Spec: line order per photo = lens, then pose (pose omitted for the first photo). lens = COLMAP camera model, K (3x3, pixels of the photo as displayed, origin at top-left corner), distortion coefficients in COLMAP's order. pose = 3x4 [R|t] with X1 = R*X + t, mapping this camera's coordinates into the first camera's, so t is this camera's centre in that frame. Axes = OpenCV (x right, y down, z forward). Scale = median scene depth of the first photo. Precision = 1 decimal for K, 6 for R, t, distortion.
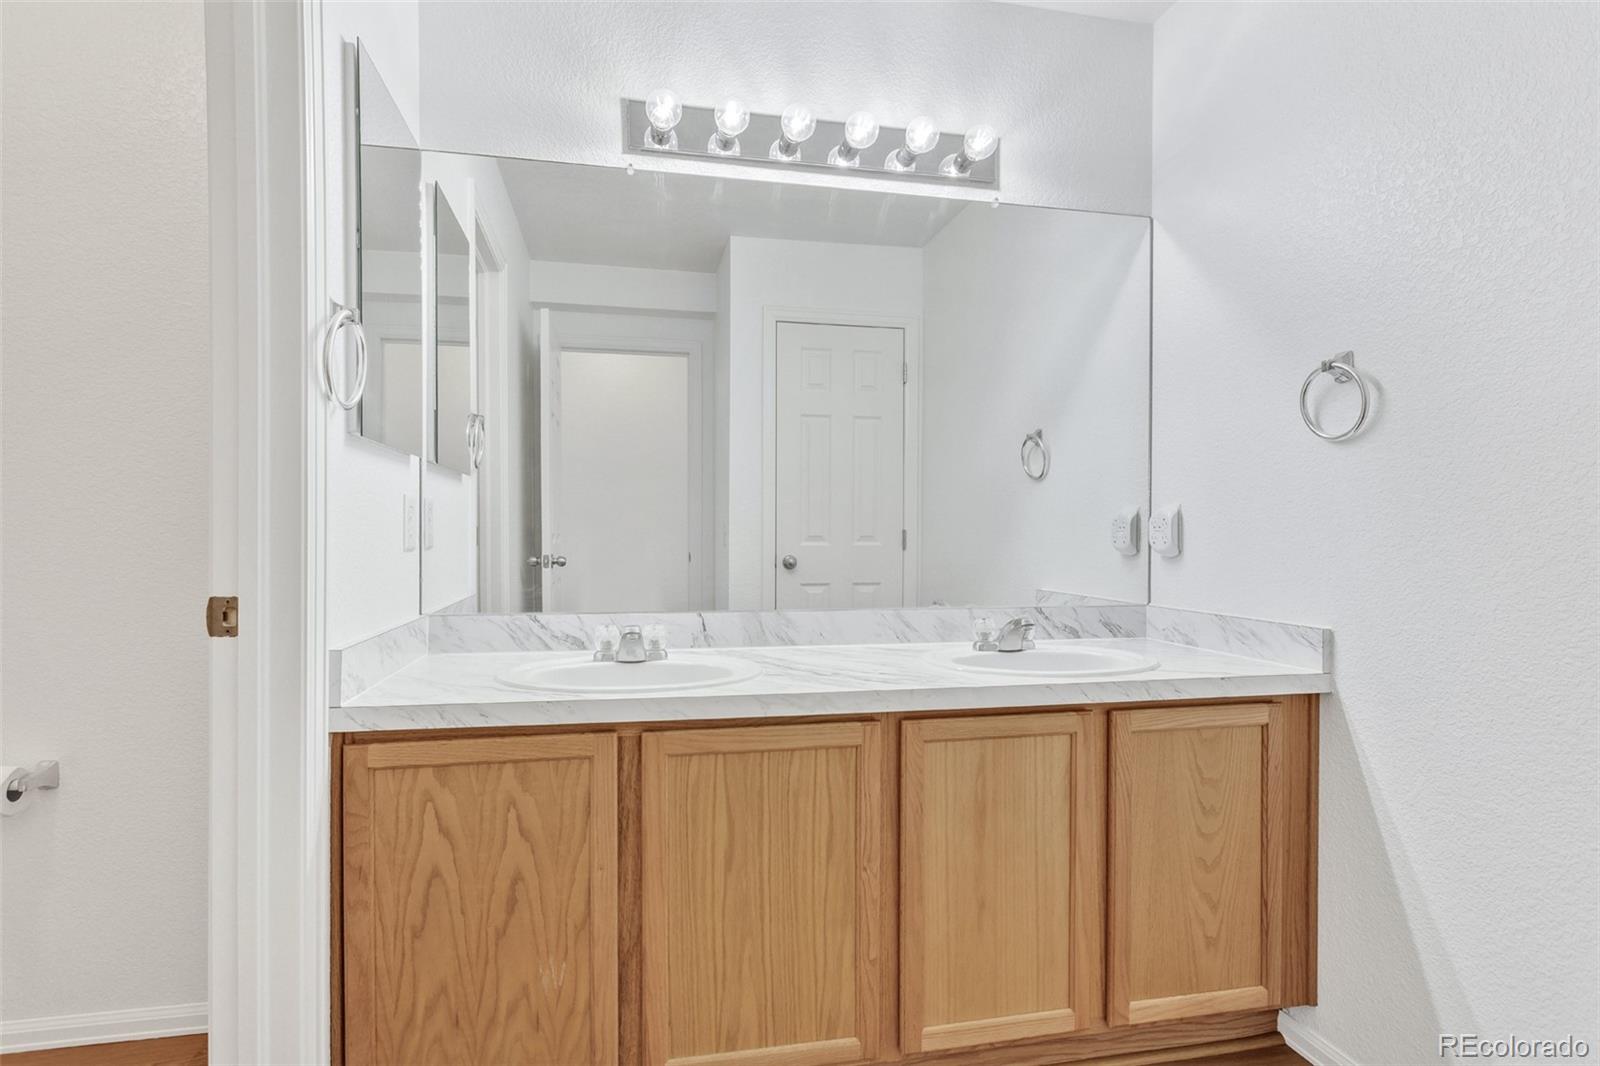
lens RADIAL K [[806.8, 0, 779.9], [0, 806.8, 528.8], [0, 0, 1]] dist [0.003673, 0.000499]
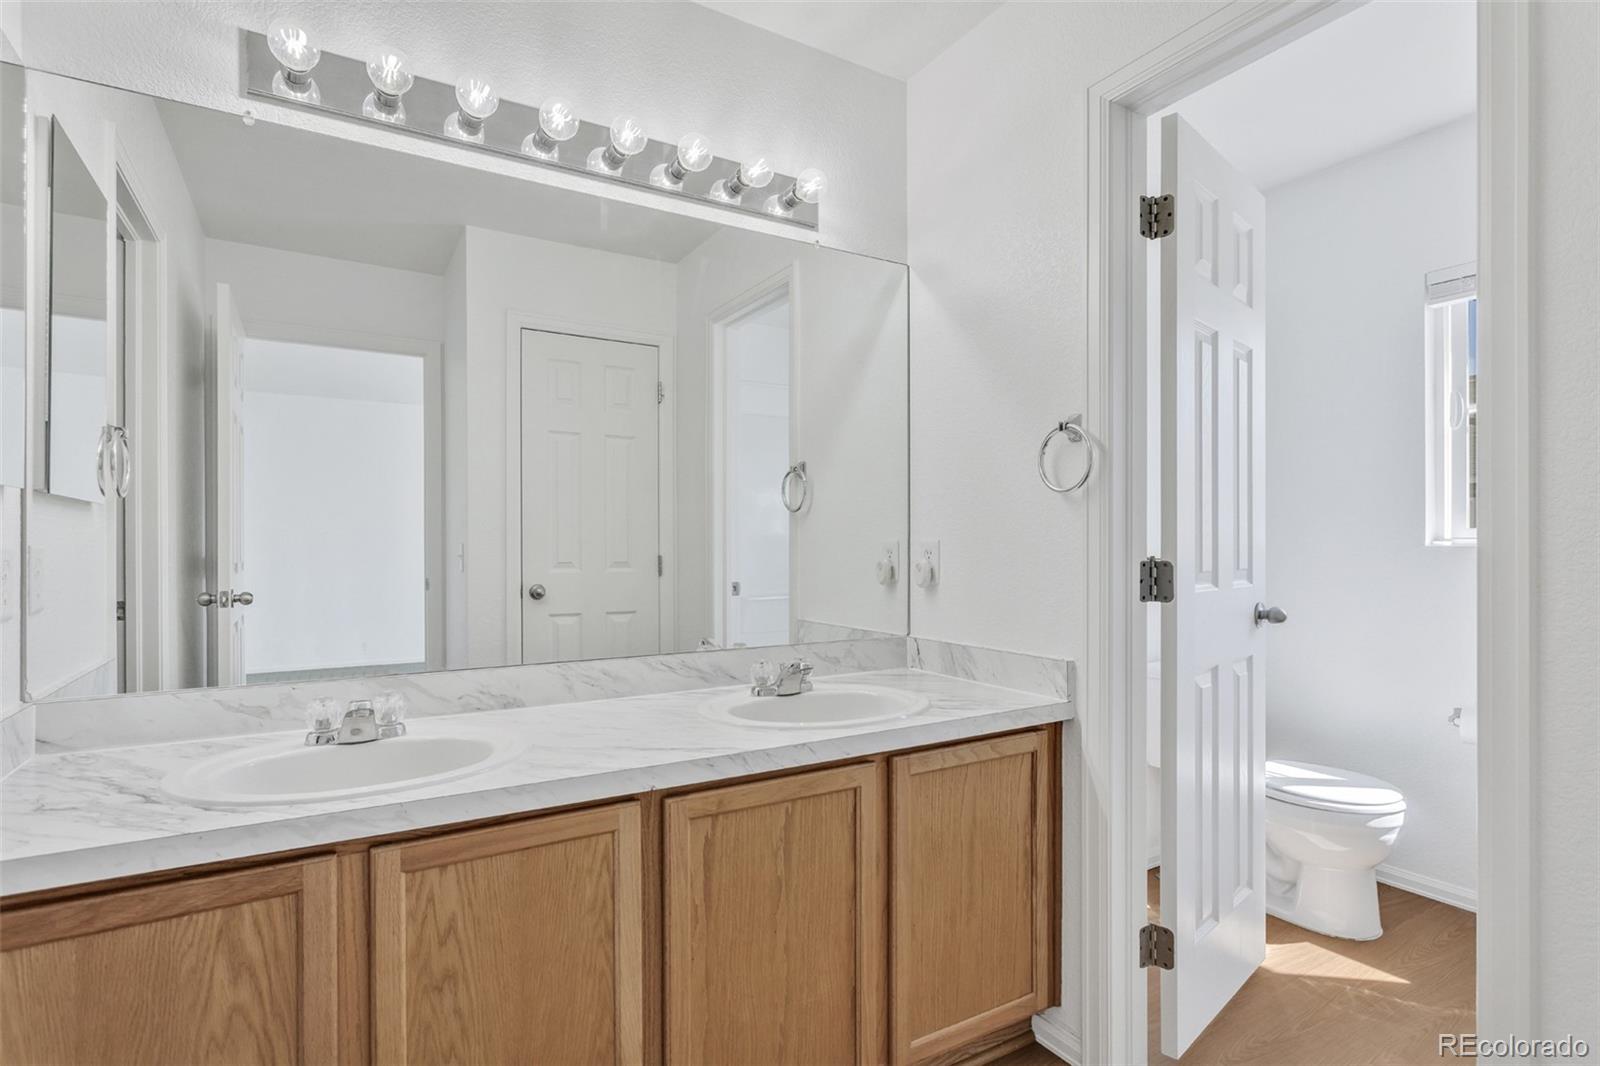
lens RADIAL K [[791.8, 0, 800.4], [0, 791.8, 540.2], [0, 0, 1]] dist [-0.030779, 0.018979]
pose [[0.935104, -0.003079, 0.354359, -0.042529], [-0.000777, 0.999942, 0.010738, -0.046980], [-0.354372, -0.010317, 0.935048, 0.092028]]
